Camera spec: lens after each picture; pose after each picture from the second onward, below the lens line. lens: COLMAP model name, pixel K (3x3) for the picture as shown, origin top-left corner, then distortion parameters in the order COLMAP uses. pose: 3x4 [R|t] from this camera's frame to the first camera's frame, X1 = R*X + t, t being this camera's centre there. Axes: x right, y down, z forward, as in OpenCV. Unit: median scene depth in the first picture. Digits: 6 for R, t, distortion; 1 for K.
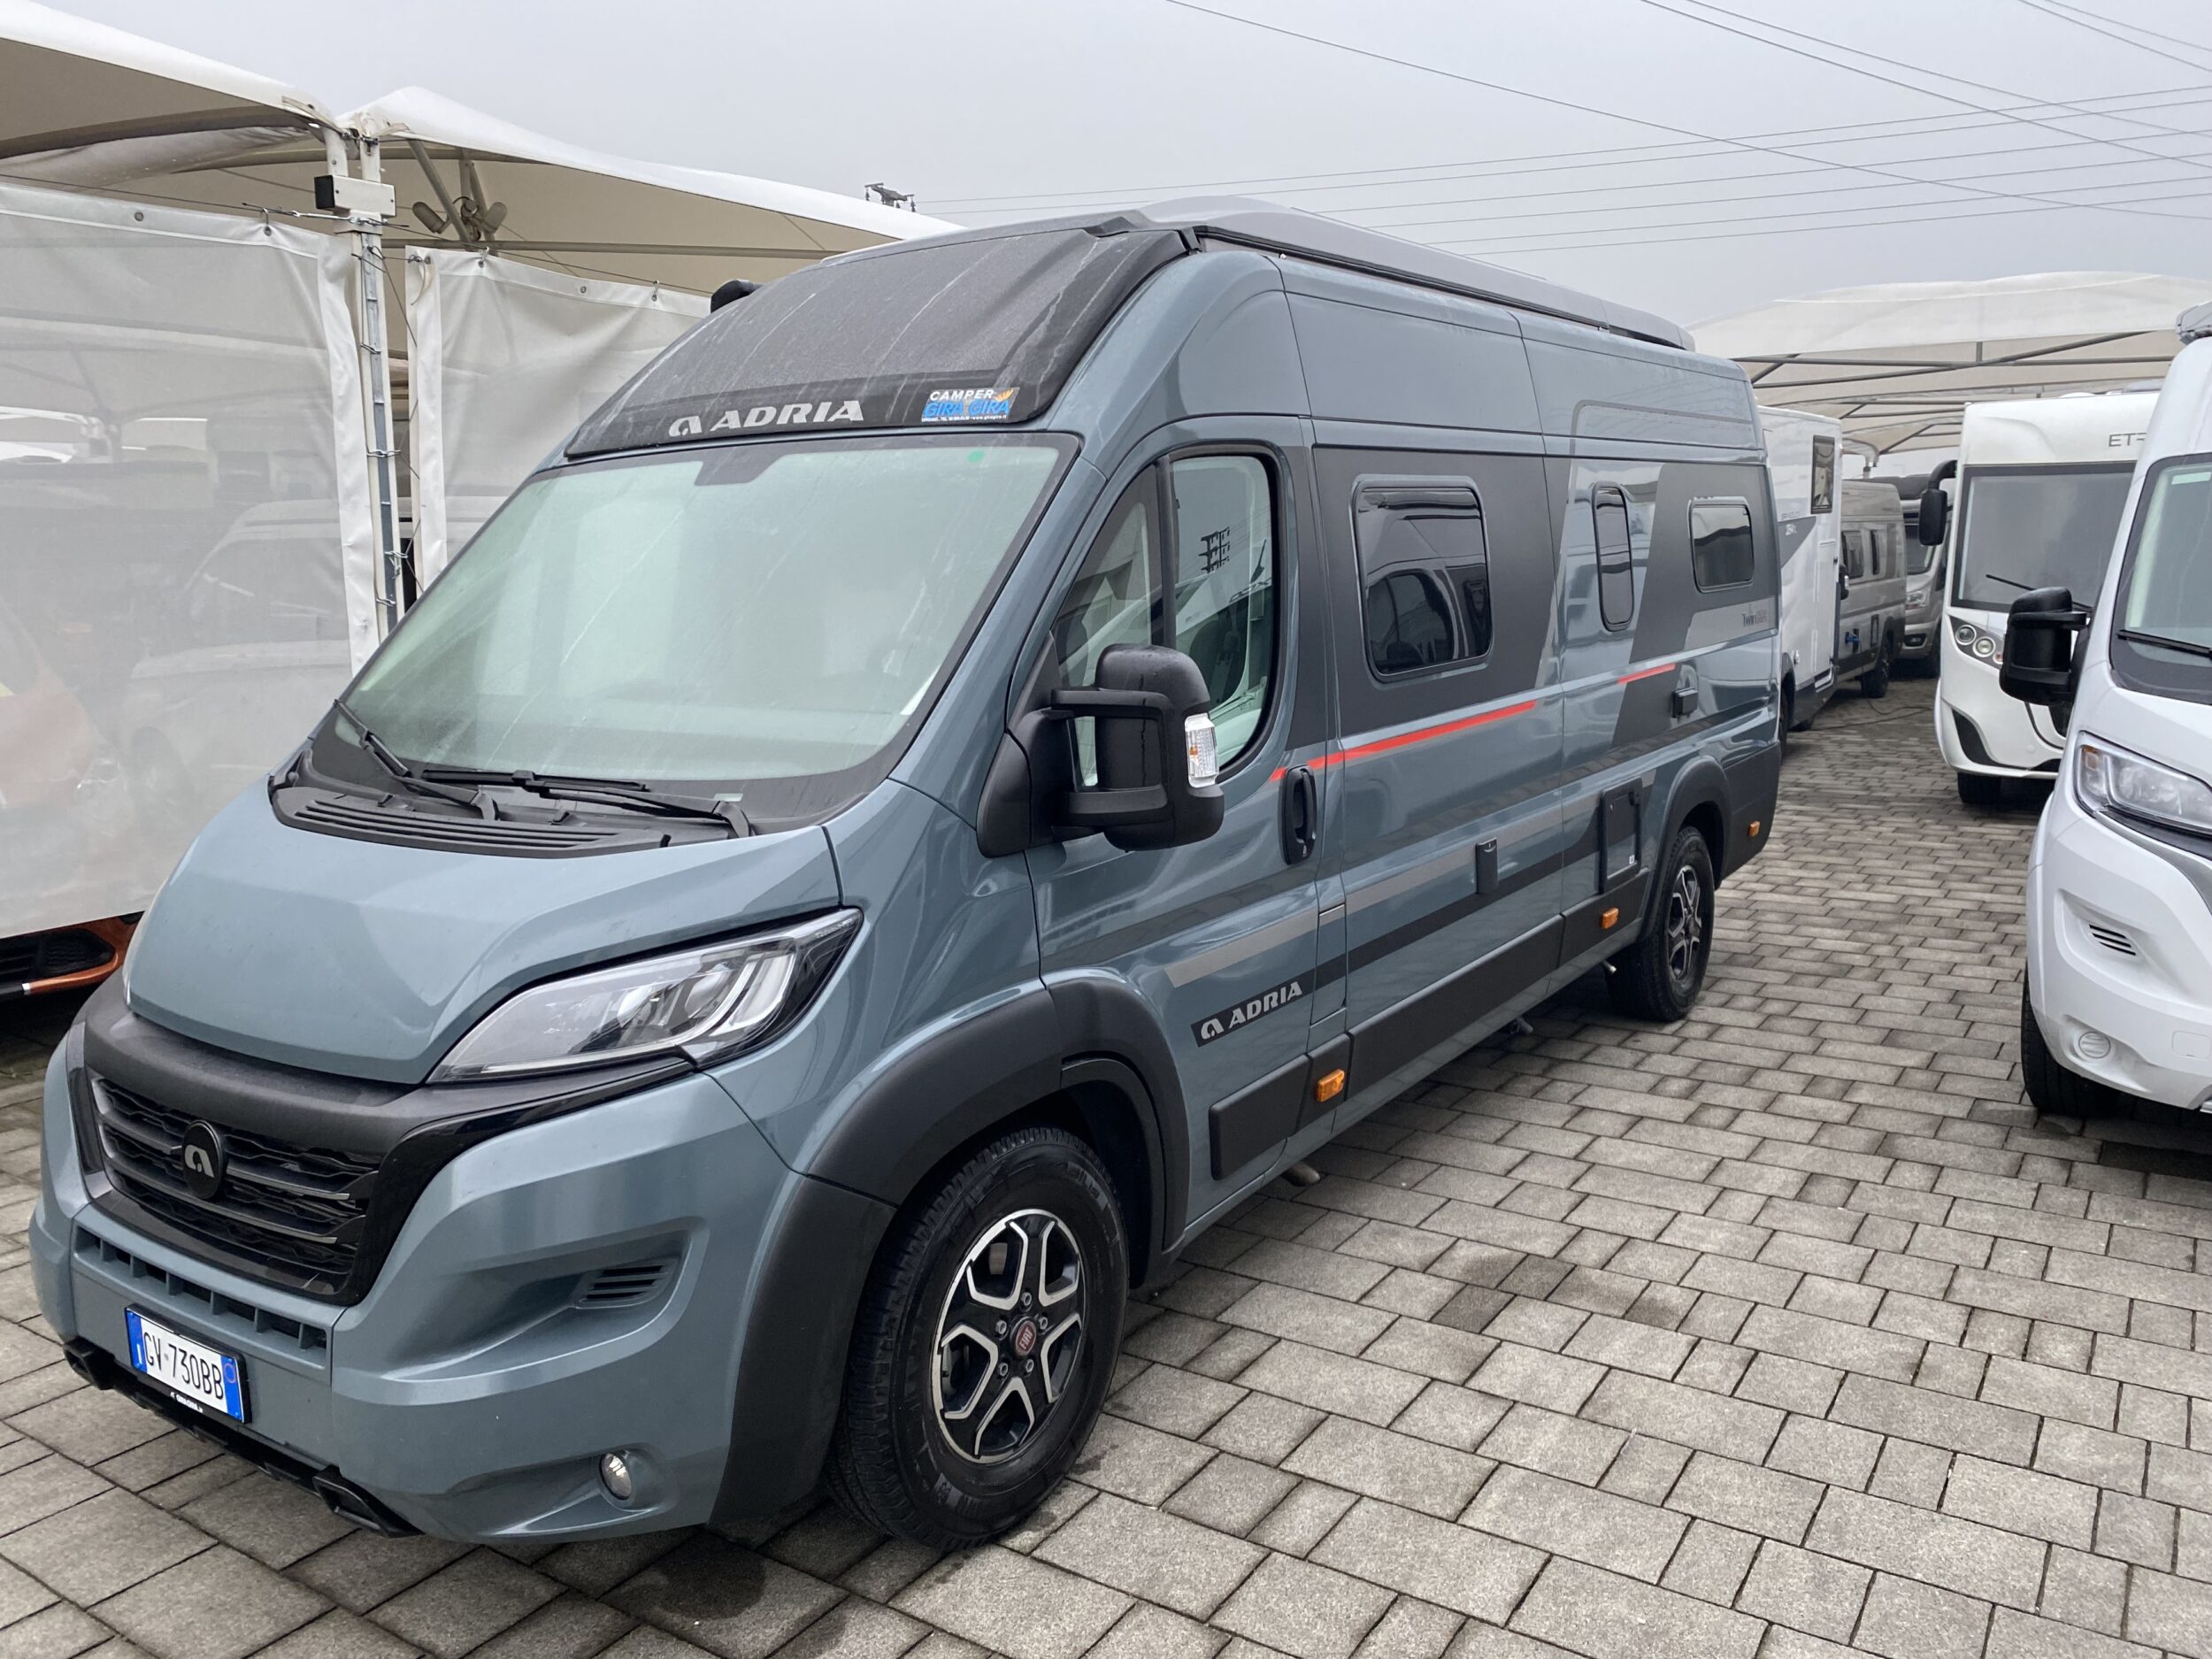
lens RADIAL K [[1676.7, 0, 1125.3], [0, 1676.7, 820.9], [0, 0, 1]] dist [0.003852, 0.006220]
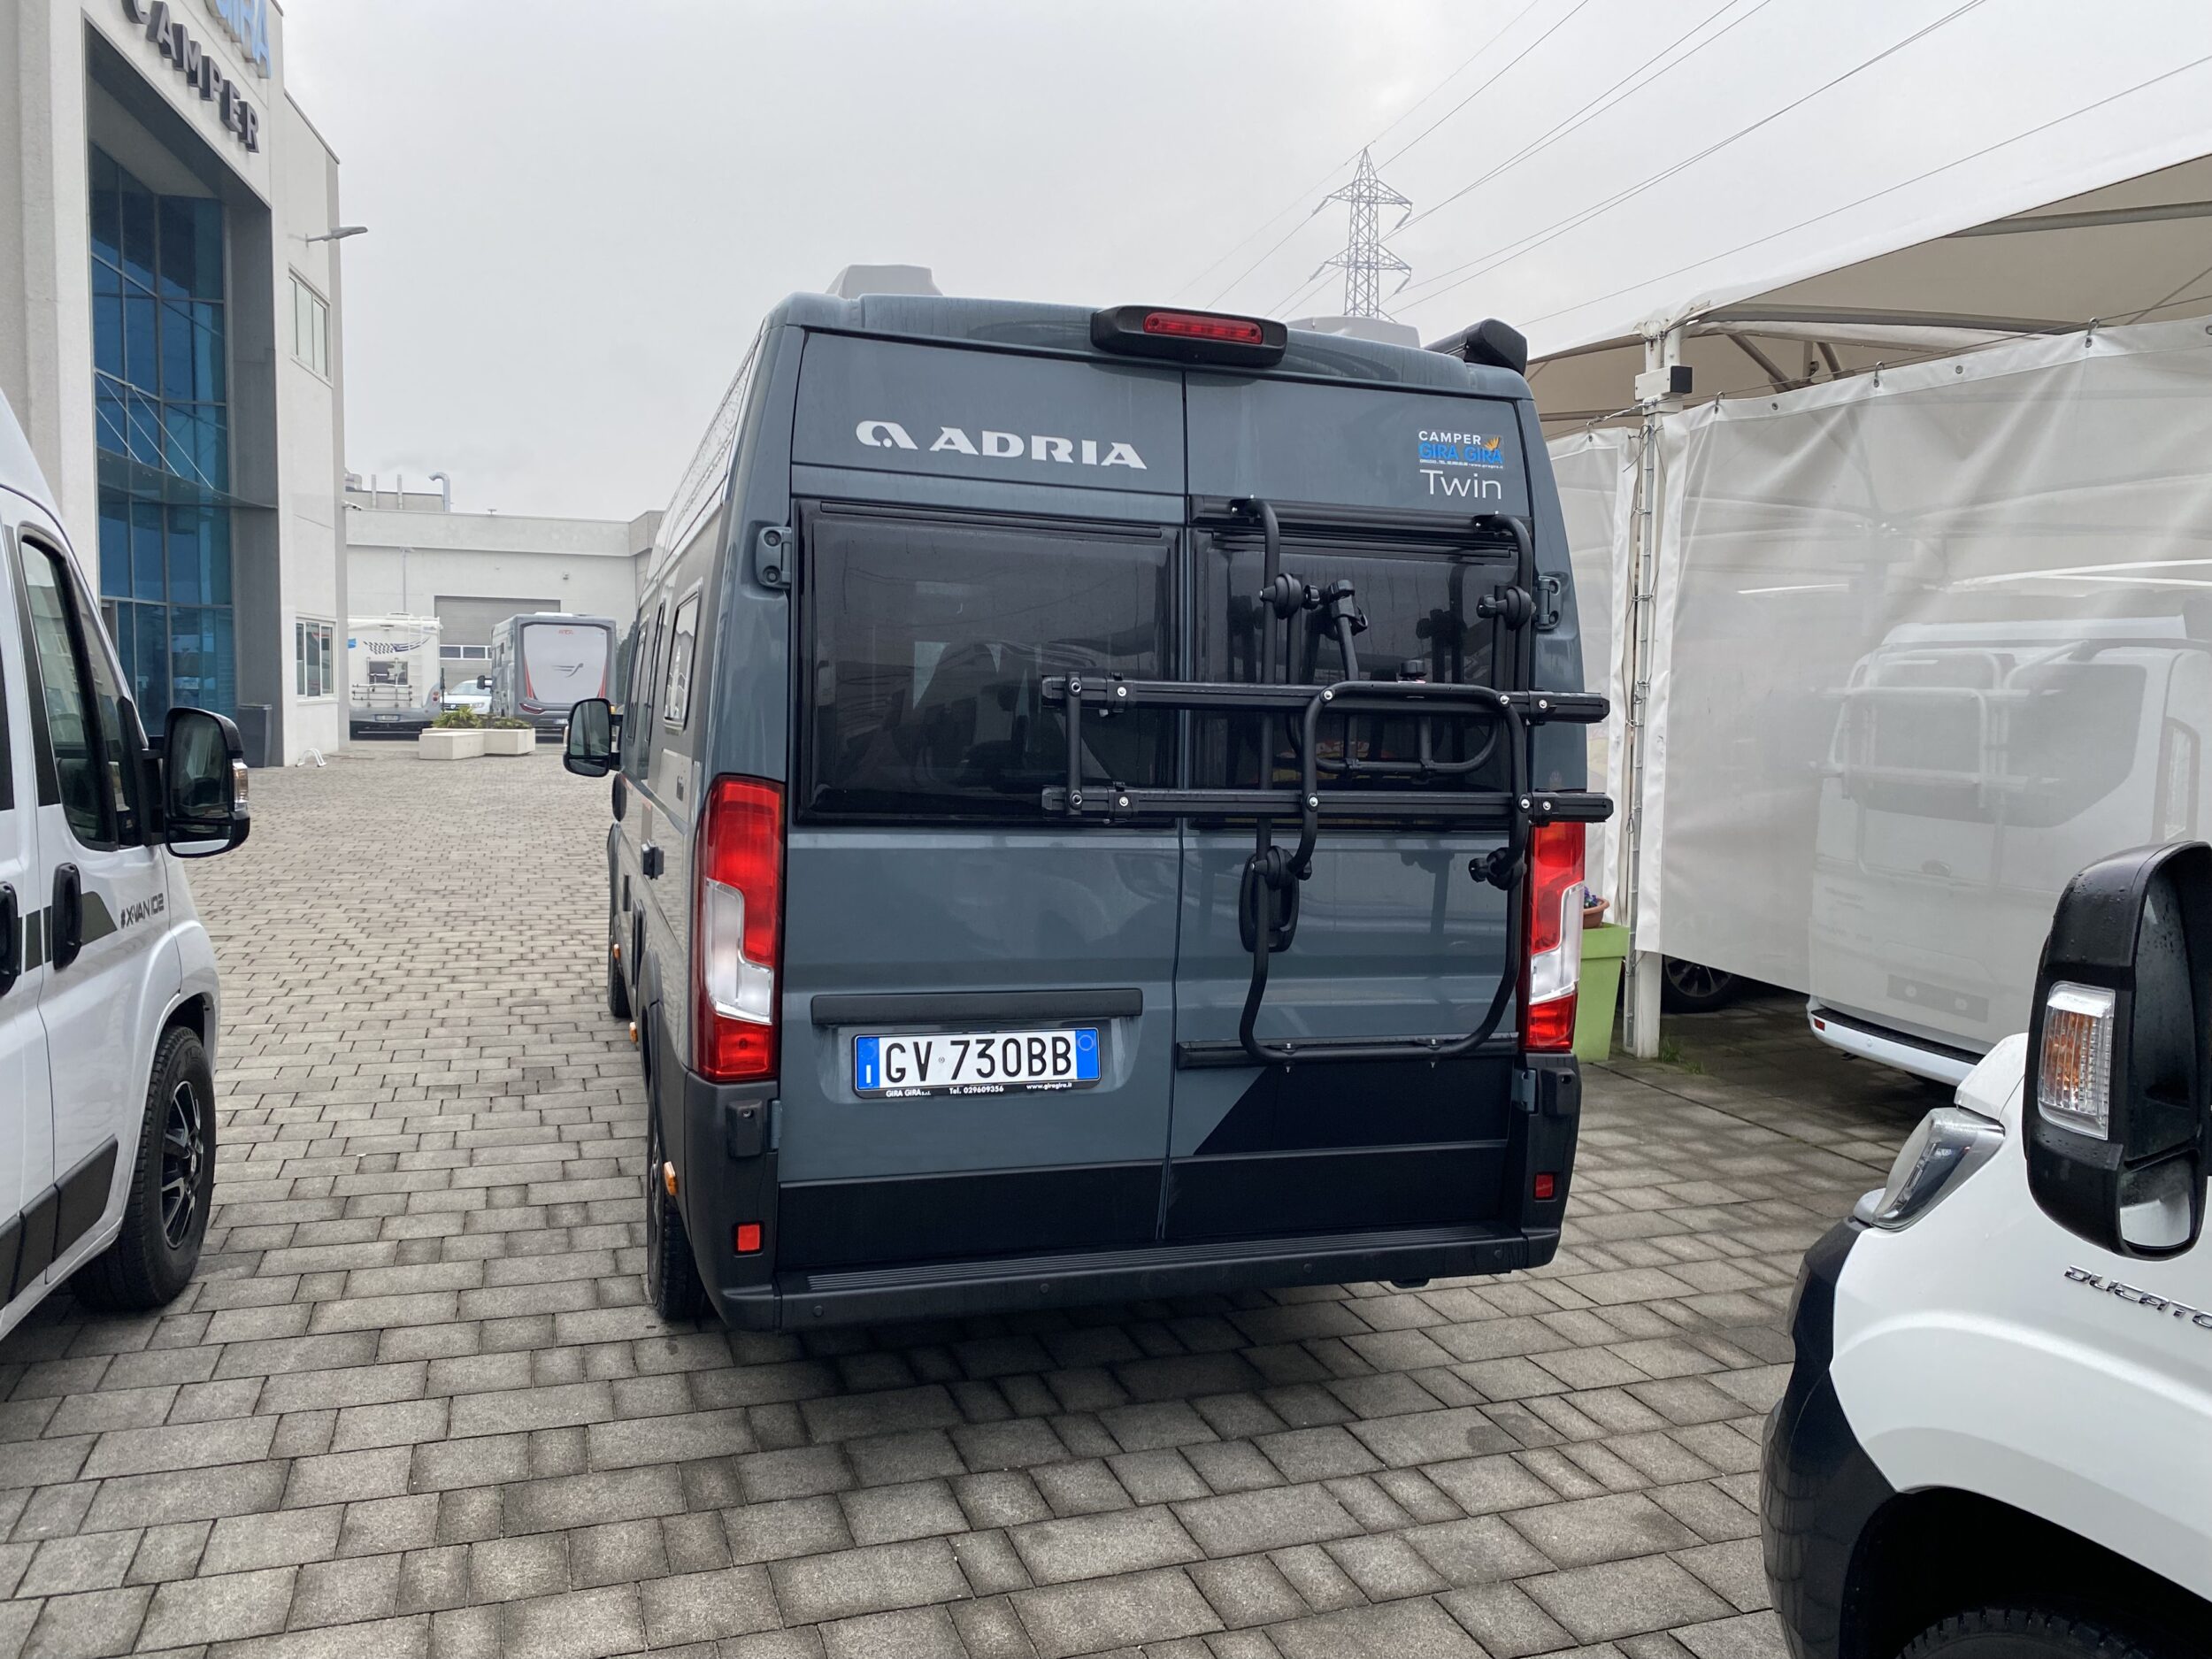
lens RADIAL K [[1687.3, 0, 1080.2], [0, 1687.3, 828.4], [0, 0, 1]] dist [0.014179, 0.003397]
pose [[-0.619755, 0.060602, -0.782452, 0.868379], [-0.142929, 0.971624, 0.188462, -0.273813], [0.771670, 0.228636, -0.593507, 1.706573]]
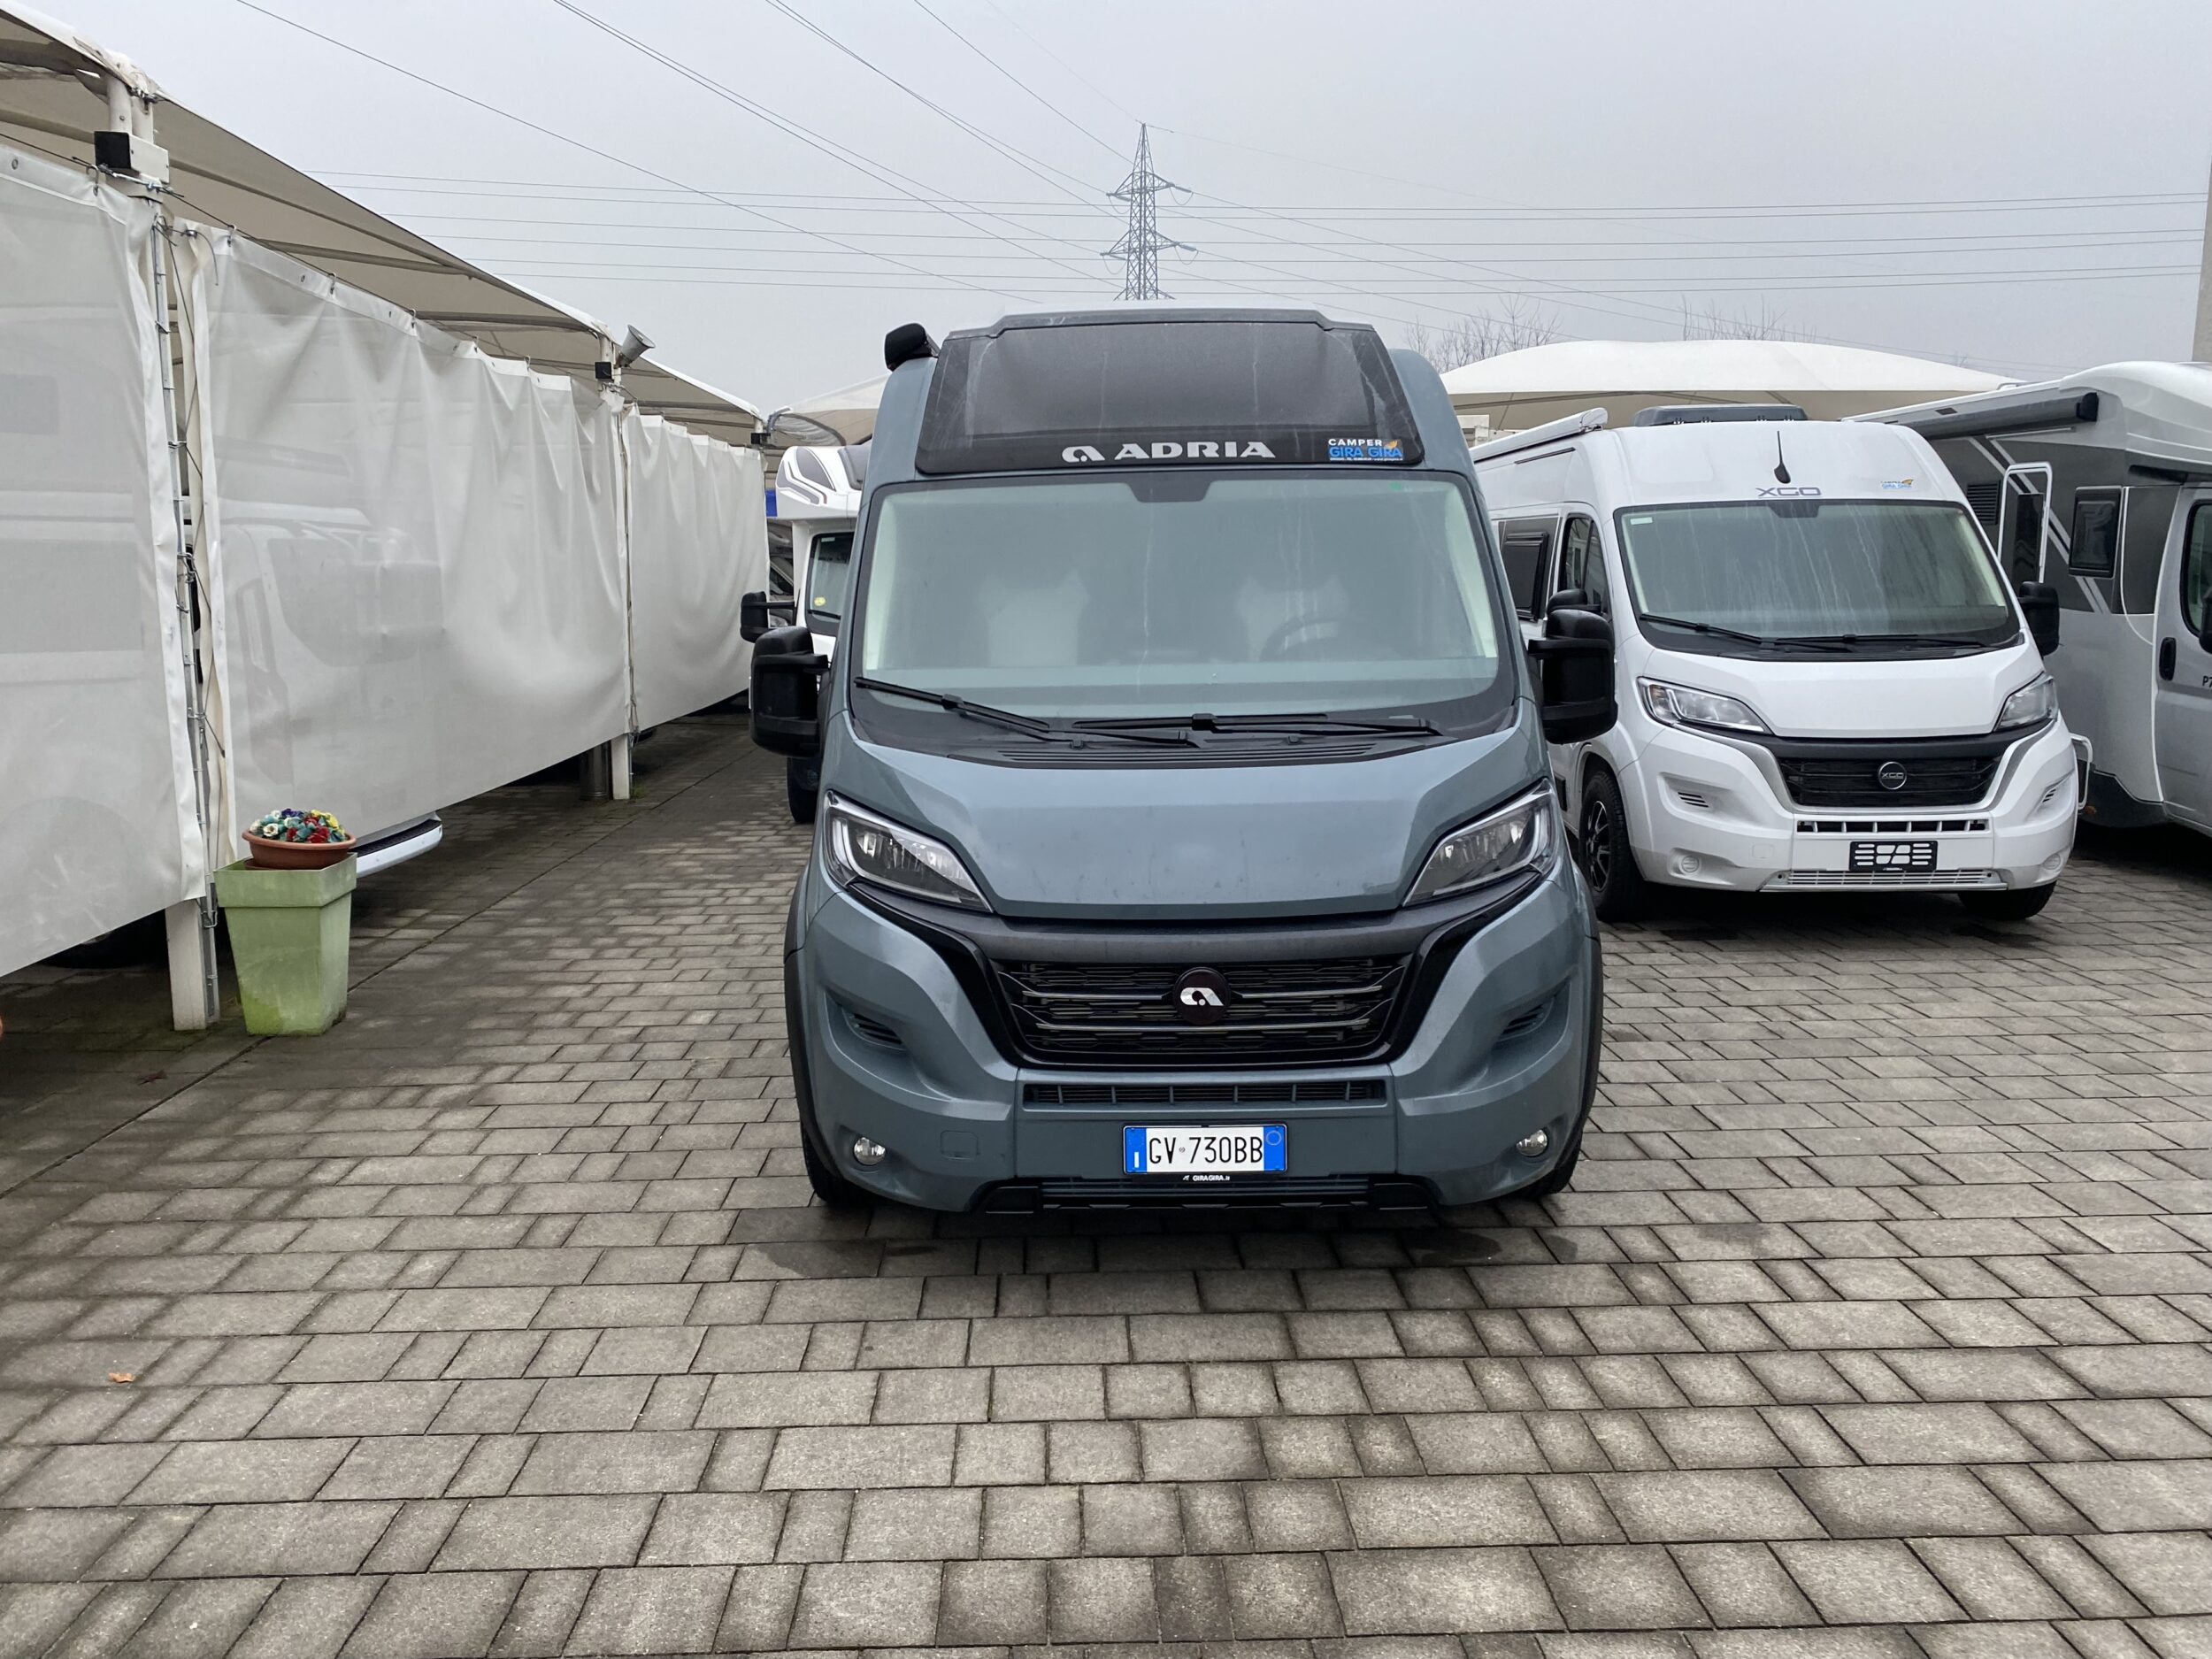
lens RADIAL K [[1687.3, 0, 1080.2], [0, 1687.3, 828.4], [0, 0, 1]] dist [0.014179, 0.003397]
pose [[0.823762, -0.078423, 0.561485, -0.679048], [0.084991, 0.996277, 0.014458, 0.019388], [-0.560528, 0.035811, 0.827361, -0.030442]]
